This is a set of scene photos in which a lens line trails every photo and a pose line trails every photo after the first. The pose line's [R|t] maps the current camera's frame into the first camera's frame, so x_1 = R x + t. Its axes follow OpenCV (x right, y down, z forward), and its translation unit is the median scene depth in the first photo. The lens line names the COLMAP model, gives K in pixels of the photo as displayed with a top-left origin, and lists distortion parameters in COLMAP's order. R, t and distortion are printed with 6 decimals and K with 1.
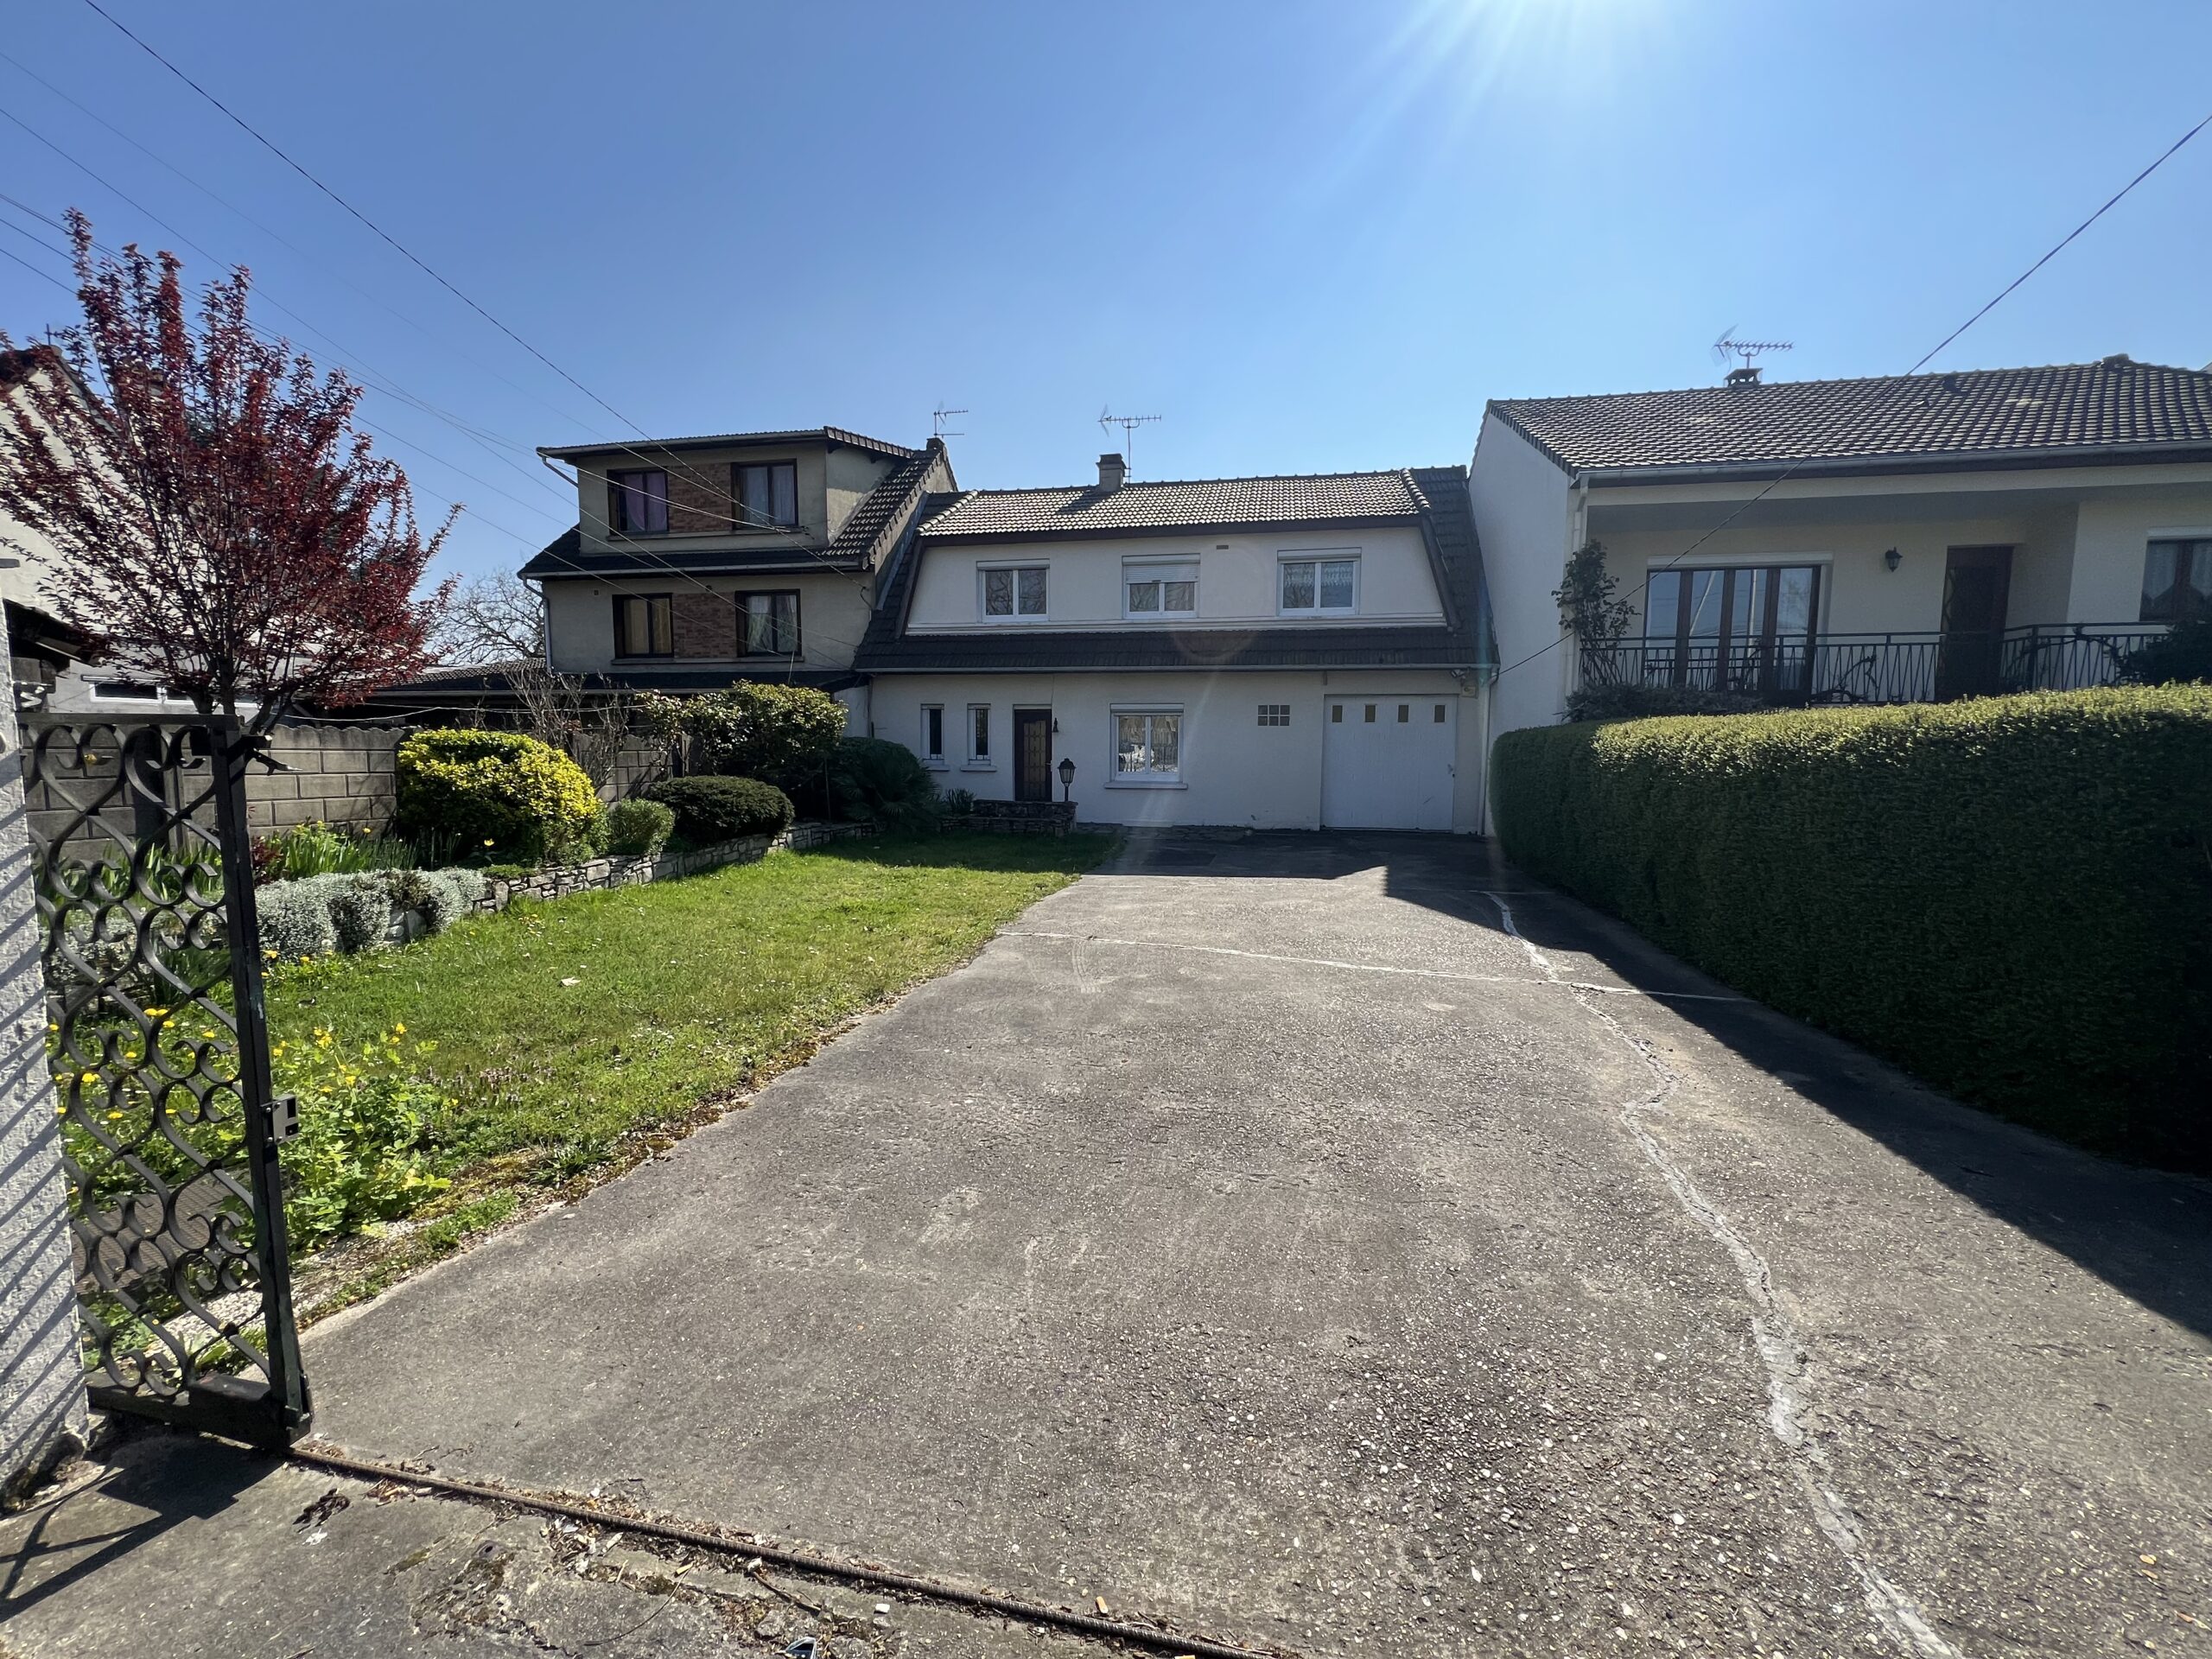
lens RADIAL K [[890.4, 0, 1102.6], [0, 890.4, 832.5], [0, 0, 1]] dist [0.000151, 0.000184]
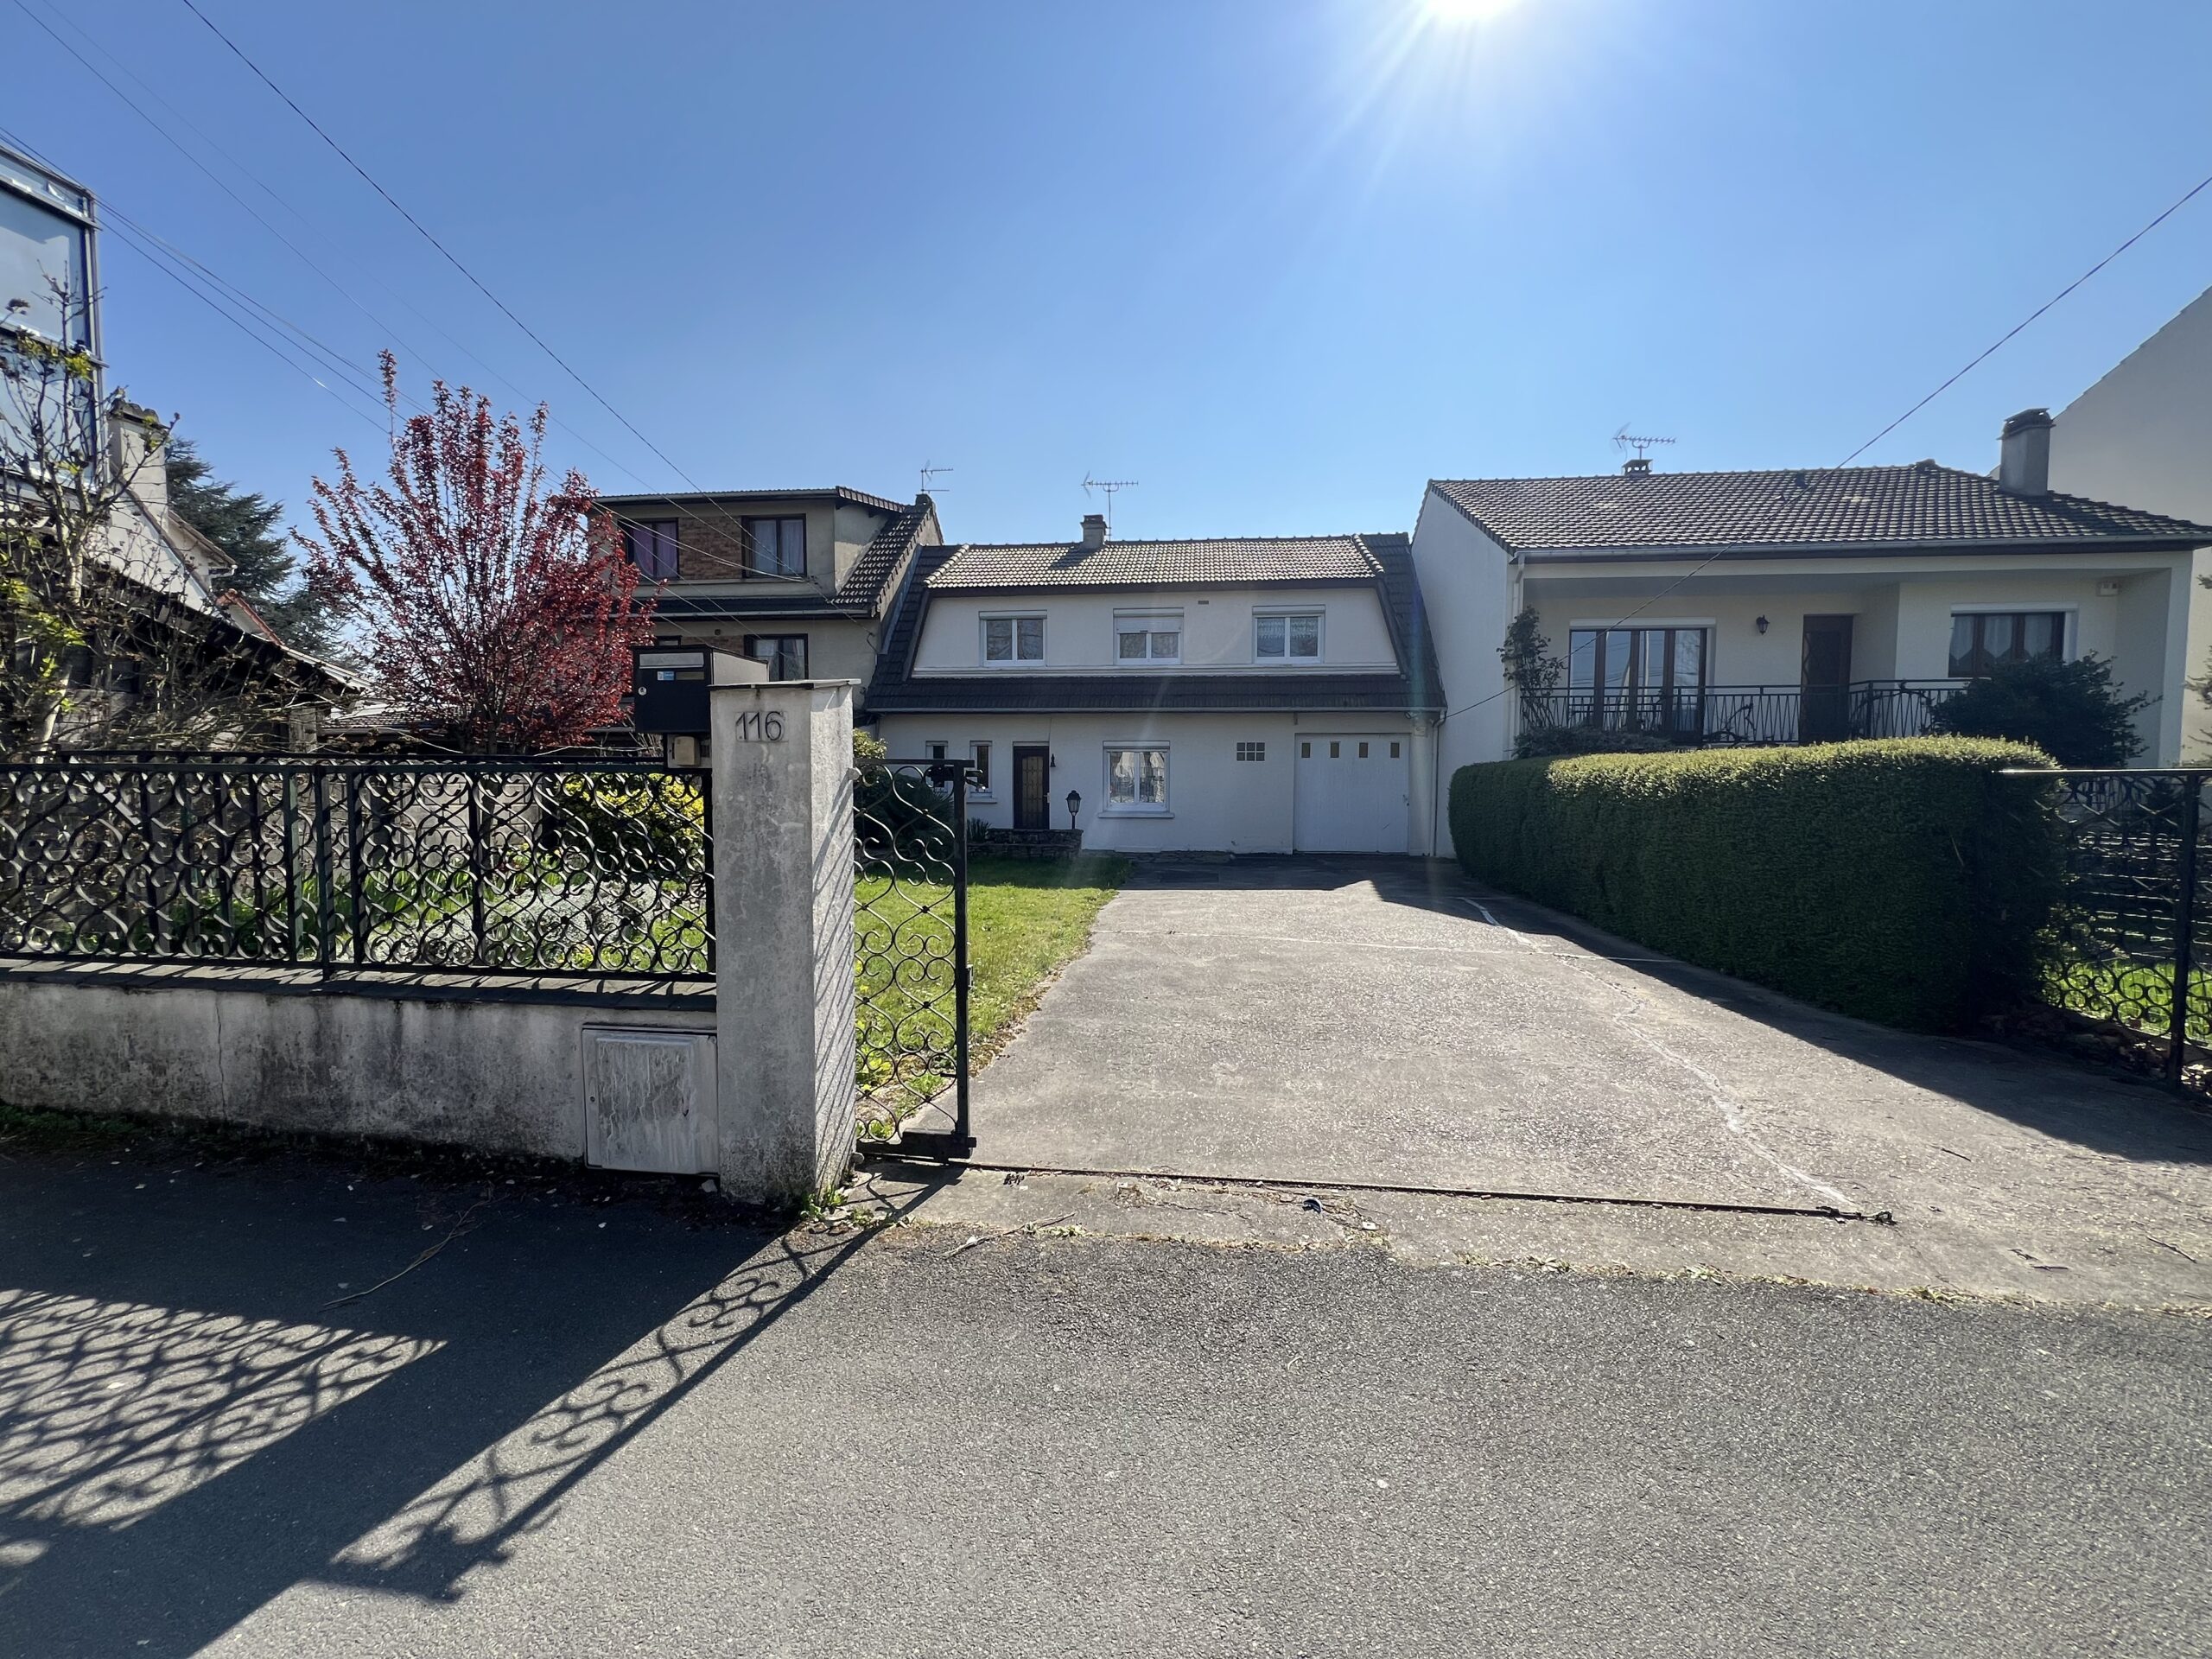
lens RADIAL K [[890.4, 0, 1102.8], [0, 890.4, 832.6], [0, 0, 1]] dist [0.000151, 0.000184]
pose [[0.996474, -0.007857, 0.083537, -0.125181], [0.011013, 0.999240, -0.037389, 0.014678], [-0.083180, 0.038177, 0.995803, -0.137575]]
